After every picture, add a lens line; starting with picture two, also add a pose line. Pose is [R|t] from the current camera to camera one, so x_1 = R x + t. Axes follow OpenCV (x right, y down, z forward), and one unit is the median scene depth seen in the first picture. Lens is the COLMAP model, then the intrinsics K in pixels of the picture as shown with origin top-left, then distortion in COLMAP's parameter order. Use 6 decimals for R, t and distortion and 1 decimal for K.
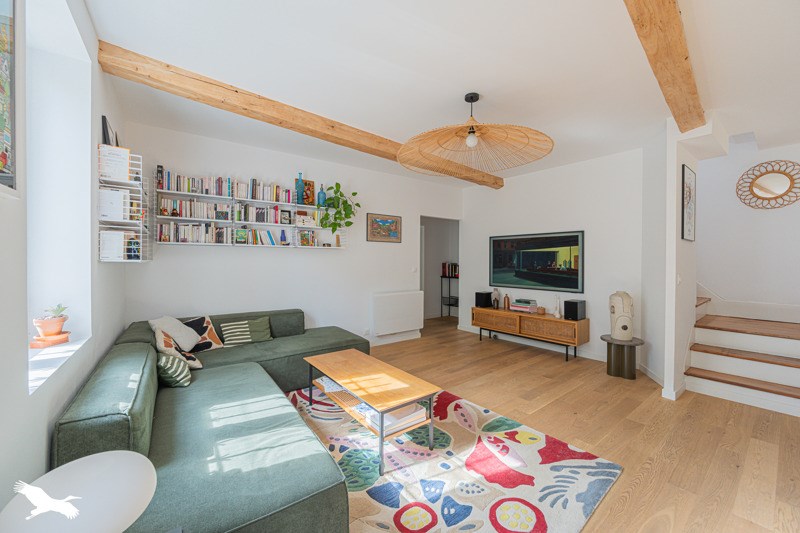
lens RADIAL K [[311.0, 0, 400.2], [0, 311.0, 262.4], [0, 0, 1]] dist [0.000053, -0.000041]
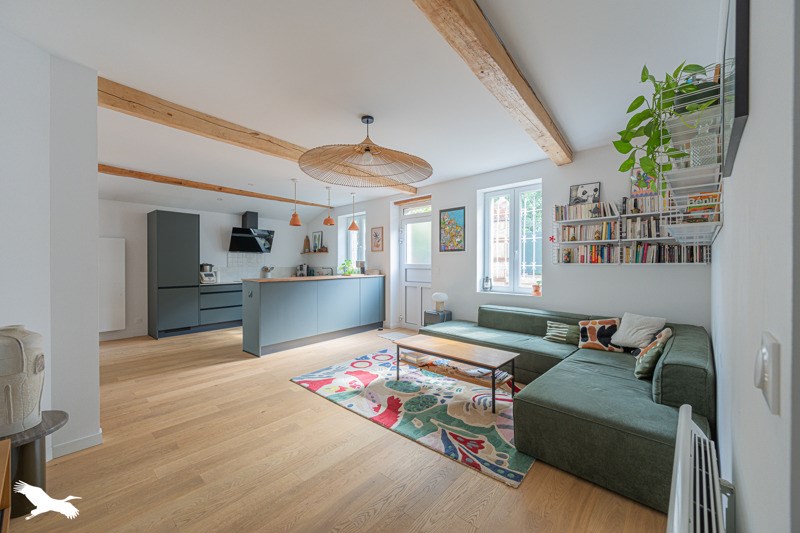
lens RADIAL K [[311.0, 0, 400.2], [0, 311.0, 262.4], [0, 0, 1]] dist [0.000053, -0.000041]
pose [[-0.984173, -0.004164, -0.177159, 0.221445], [-0.005441, 0.999963, 0.006726, -0.010602], [0.177124, 0.007583, -0.984159, 1.519392]]
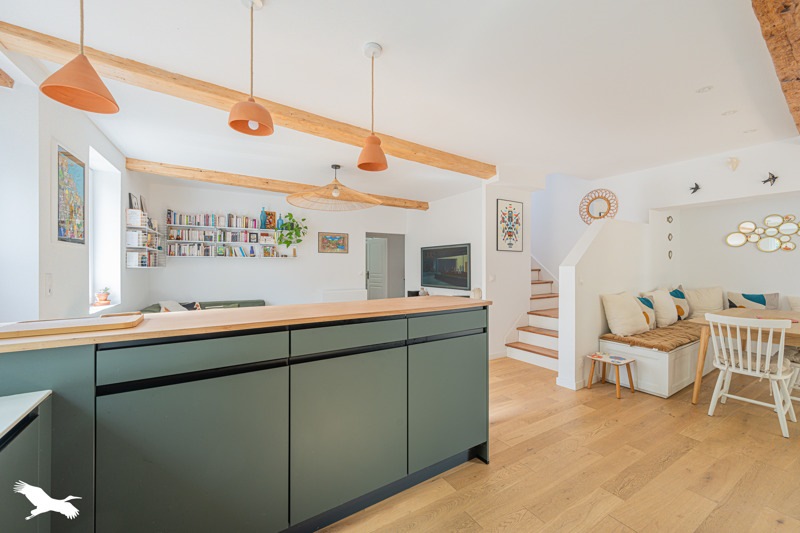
lens RADIAL K [[304.6, 0, 400.0], [0, 304.6, 266.5], [0, 0, 1]] dist [-0.000061, 0.000019]
pose [[0.993581, -0.005483, -0.112987, 0.530250], [0.004710, 0.999964, -0.007108, 0.006229], [0.113022, 0.006530, 0.993571, -0.395047]]
